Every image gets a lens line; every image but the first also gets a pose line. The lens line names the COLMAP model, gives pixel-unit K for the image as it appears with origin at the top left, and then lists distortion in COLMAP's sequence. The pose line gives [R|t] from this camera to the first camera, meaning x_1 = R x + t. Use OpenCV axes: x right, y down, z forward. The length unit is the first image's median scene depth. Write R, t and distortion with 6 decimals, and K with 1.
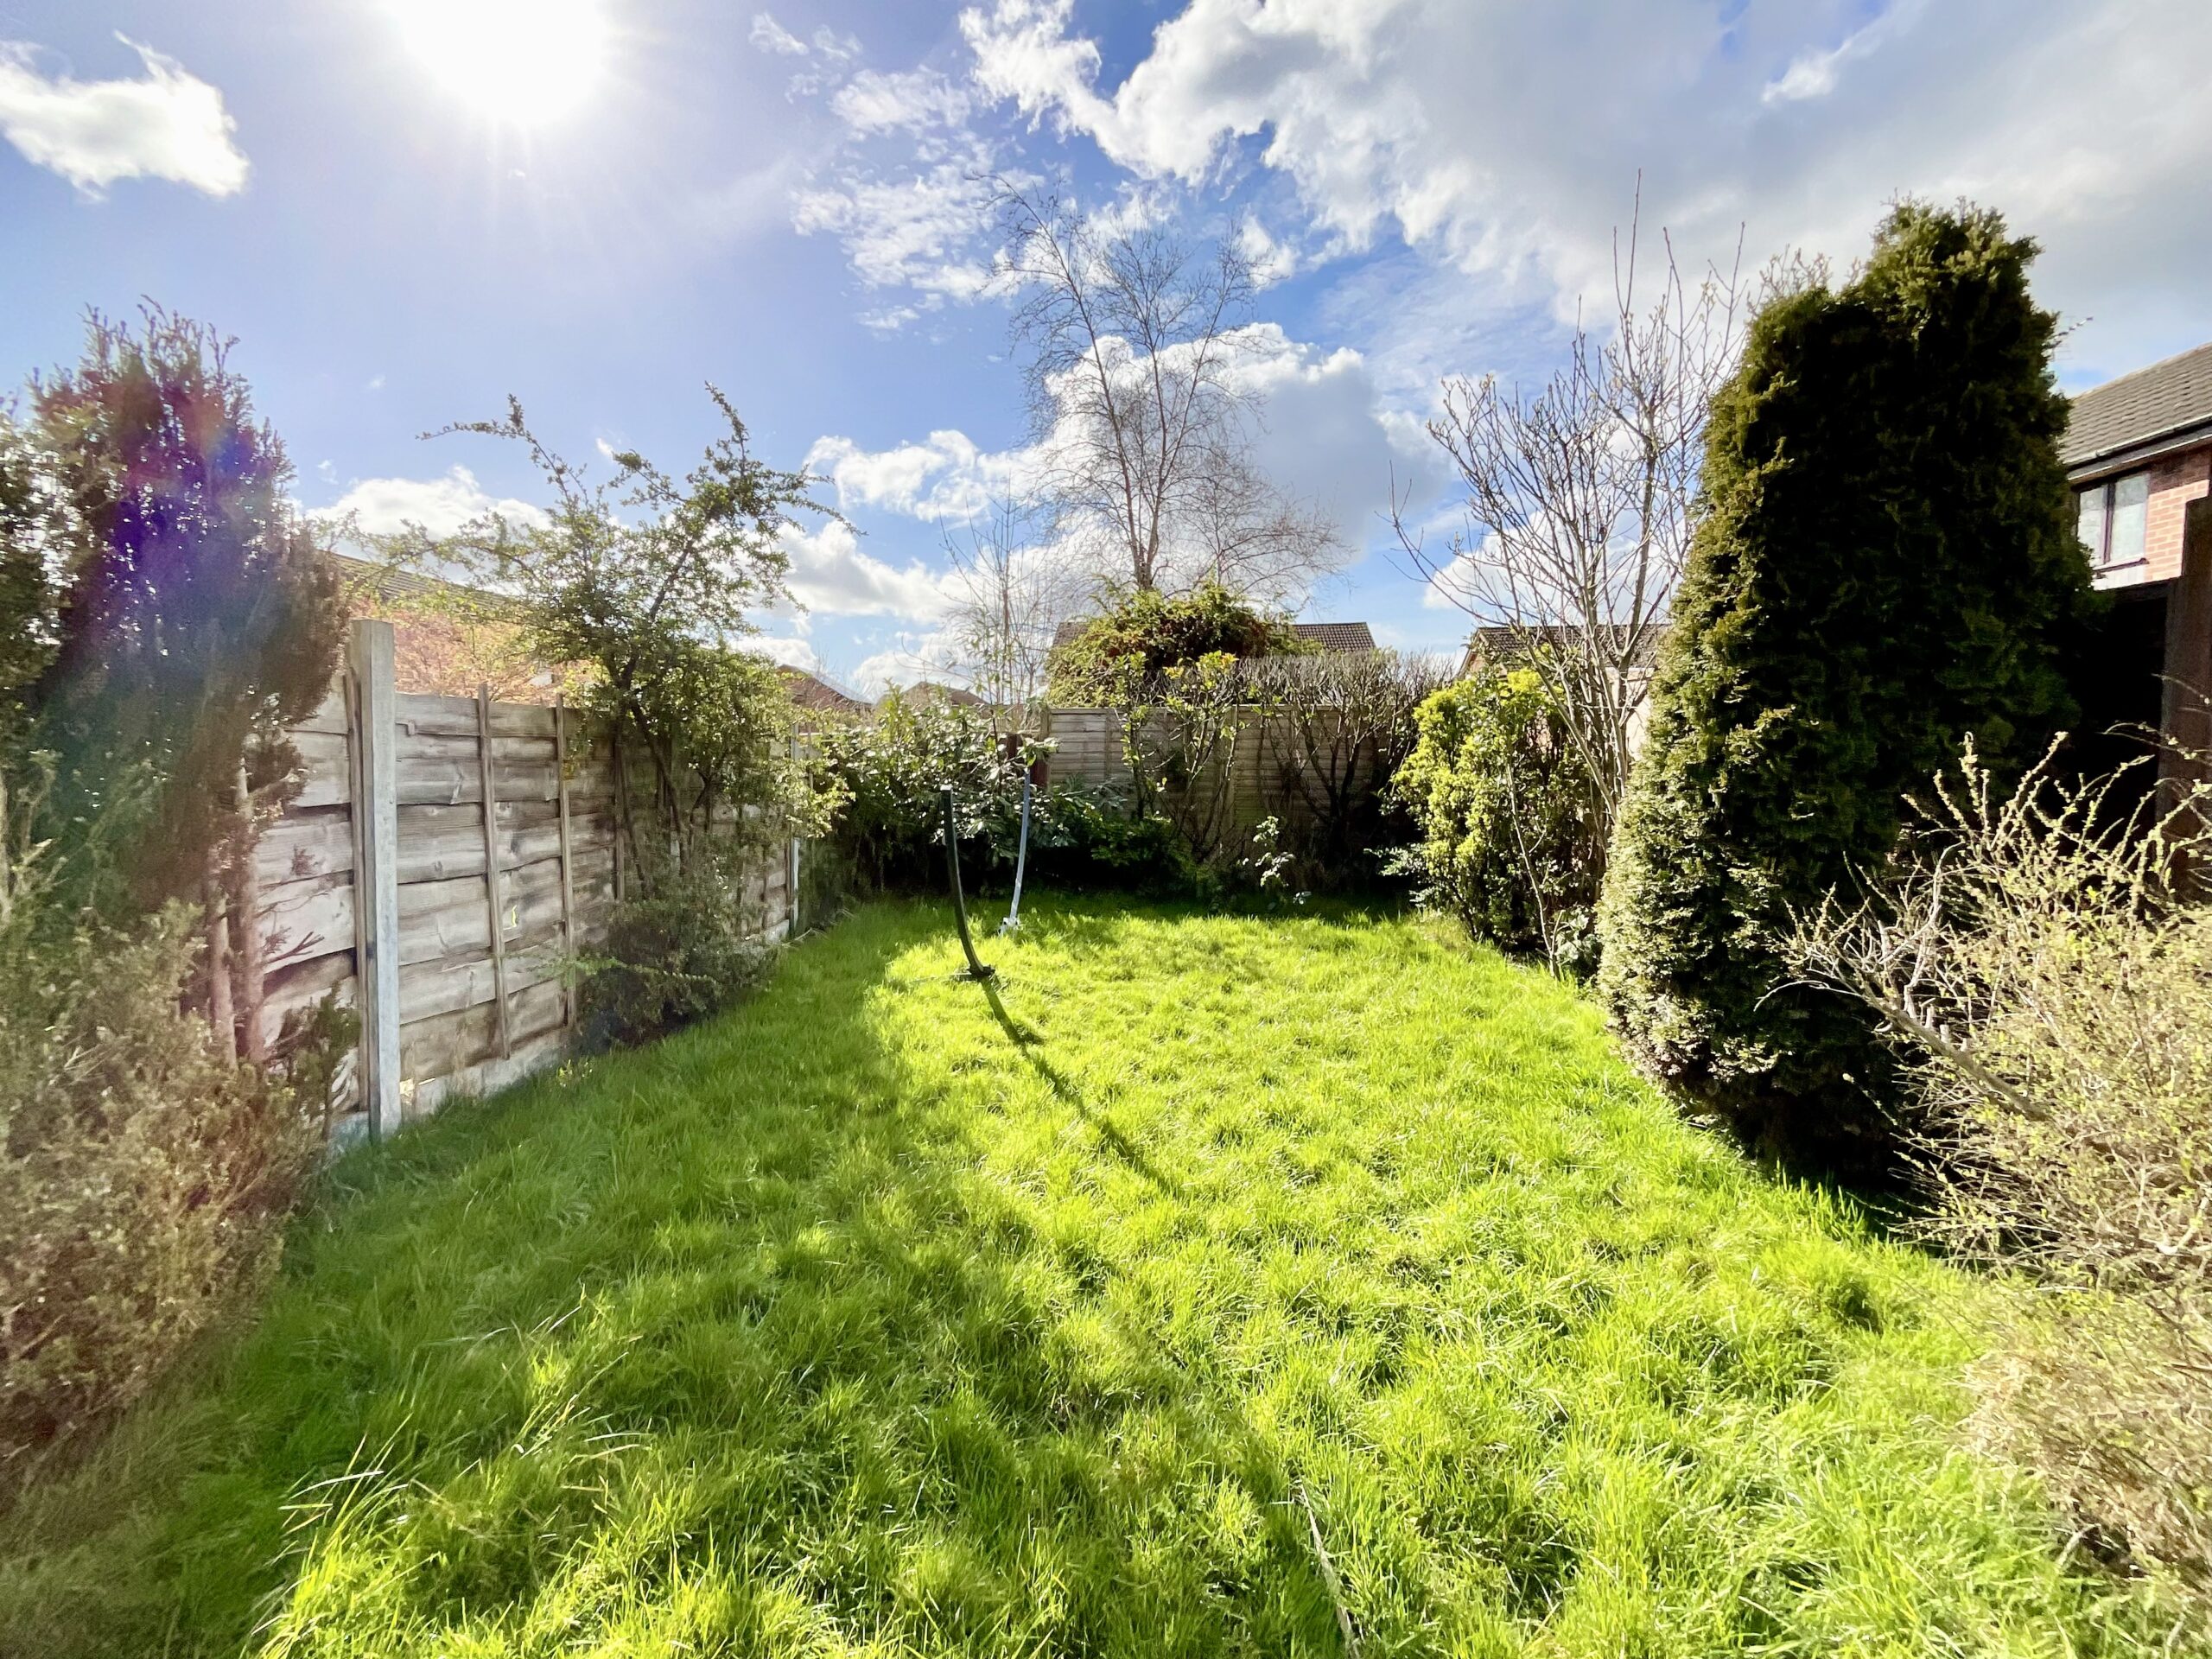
lens RADIAL K [[893.4, 0, 1106.0], [0, 893.4, 829.5], [0, 0, 1]] dist [0.001648, -0.003192]
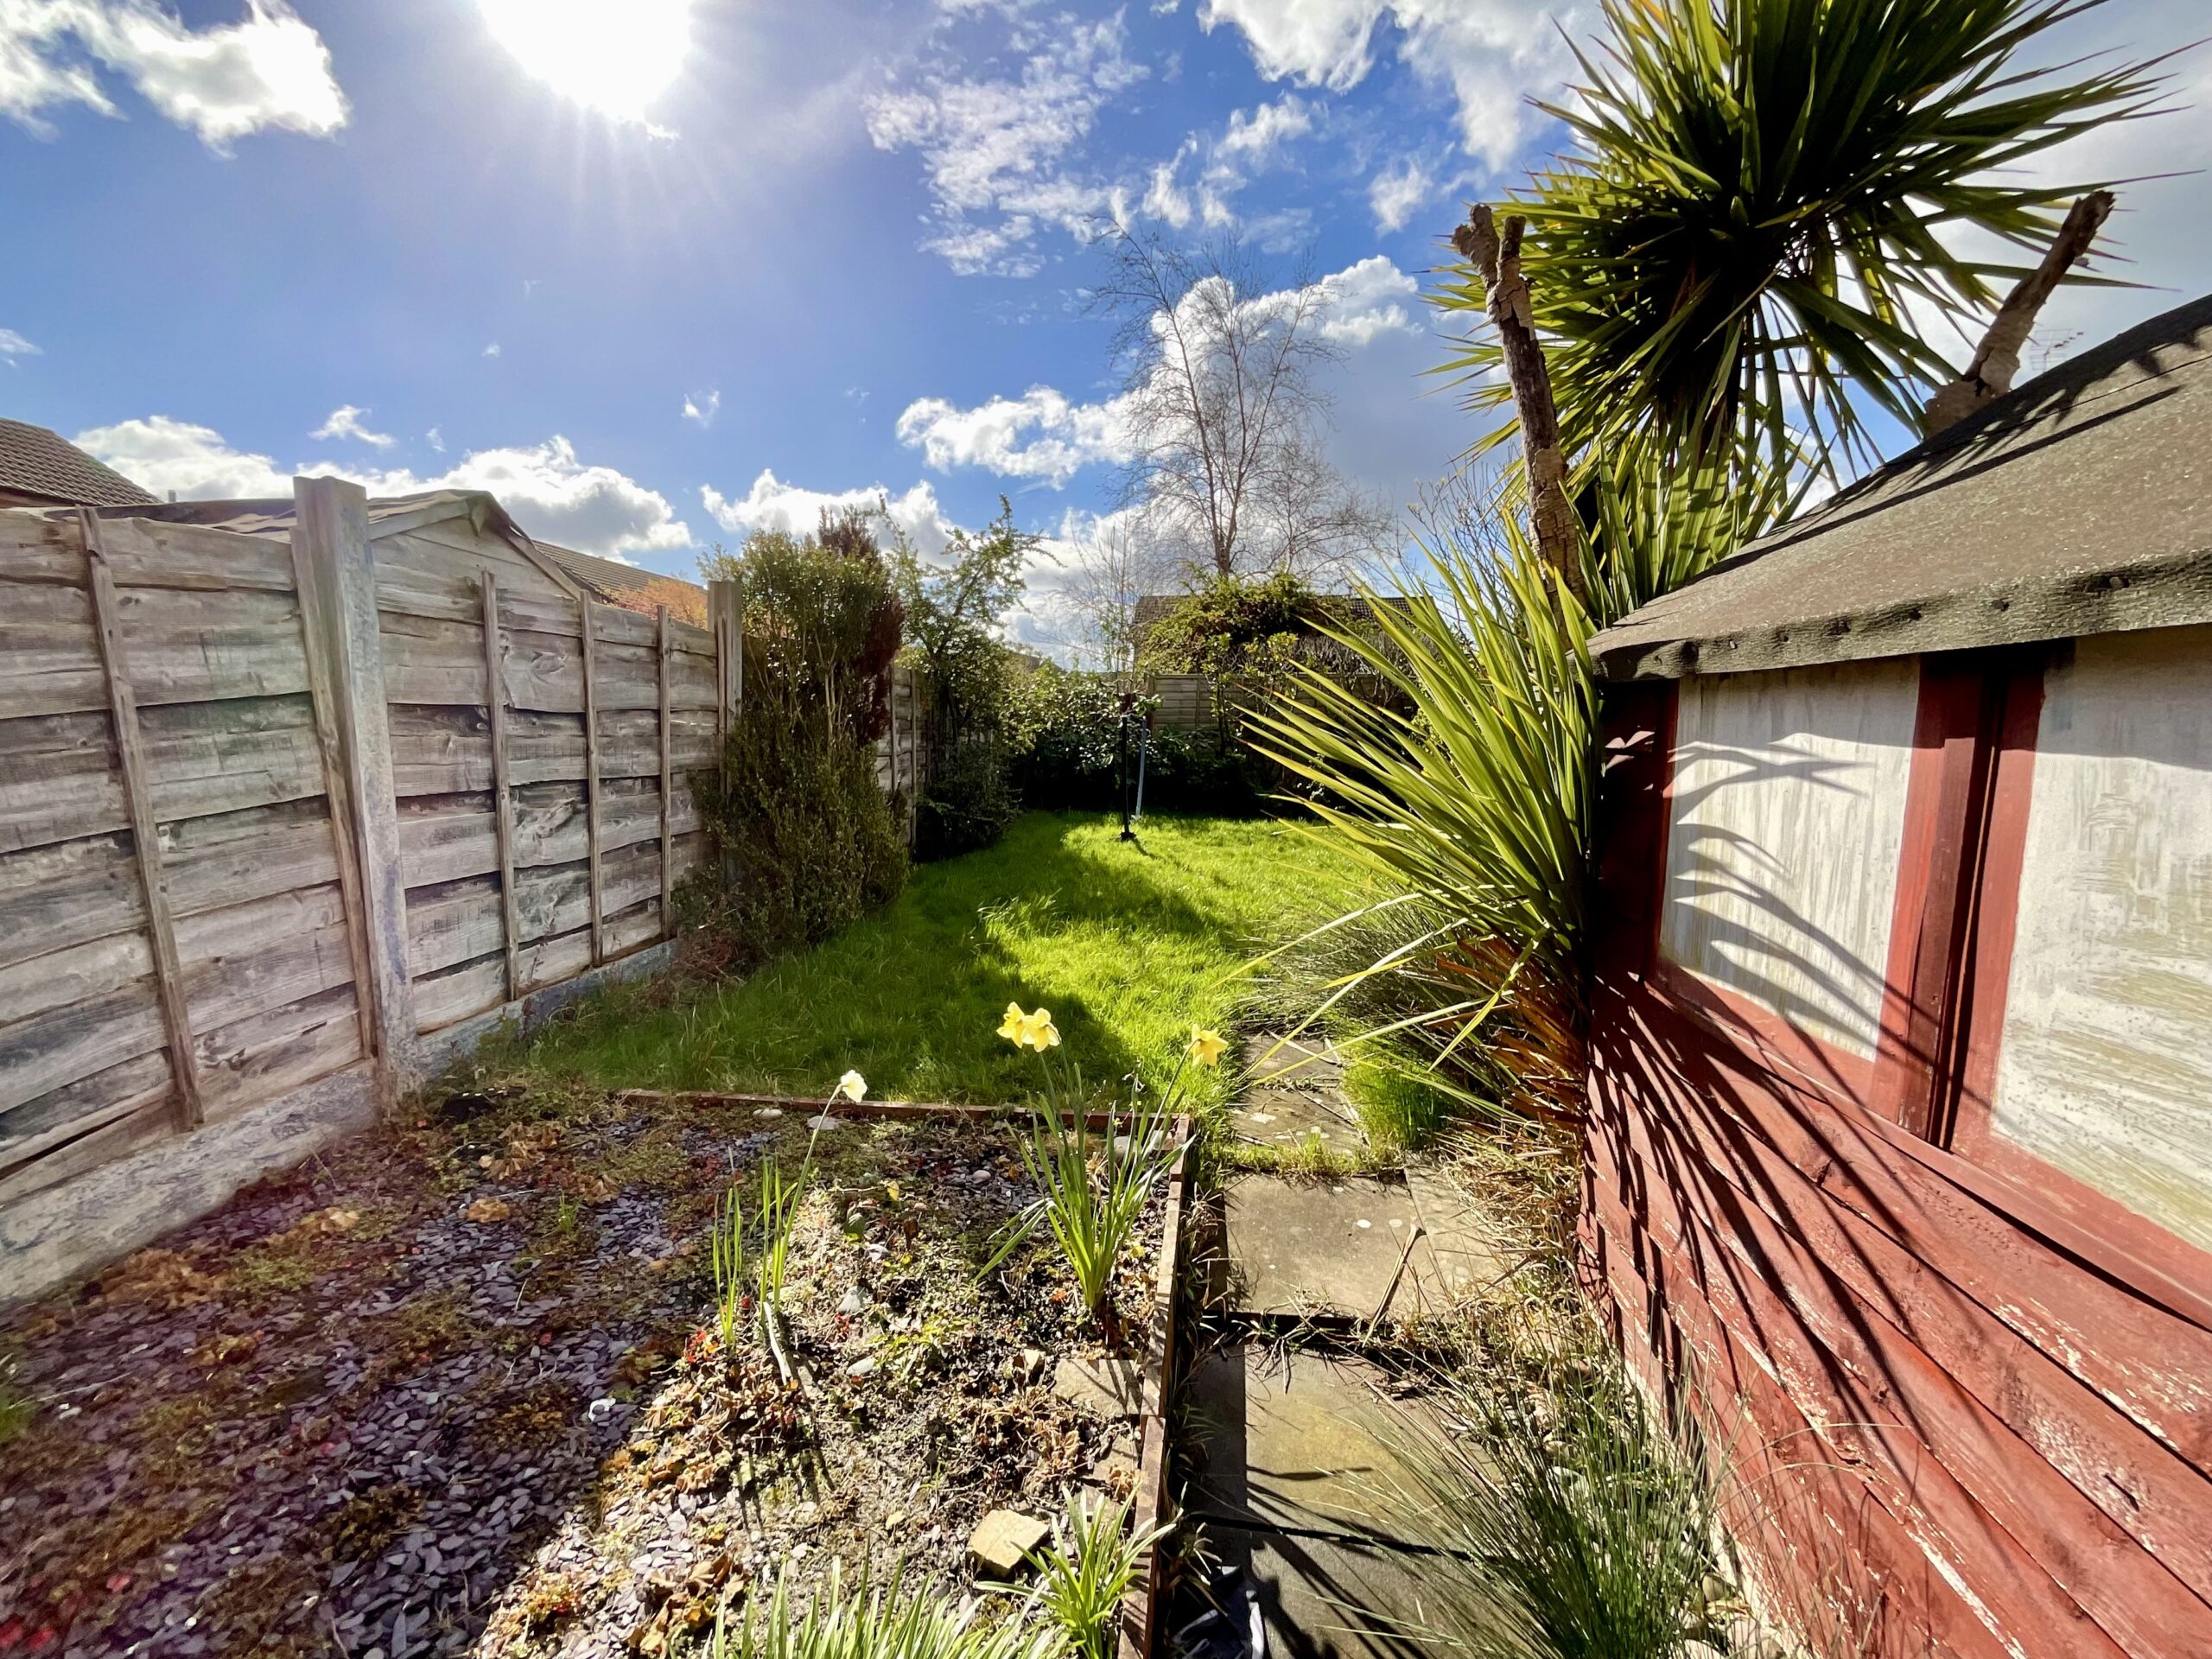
lens RADIAL K [[893.4, 0, 1106.0], [0, 893.4, 829.5], [0, 0, 1]] dist [0.001648, -0.003192]
pose [[0.997039, 0.020726, -0.074058, -0.031244], [-0.018208, 0.999238, 0.034517, 0.048309], [0.074717, -0.033066, 0.996656, -0.321595]]
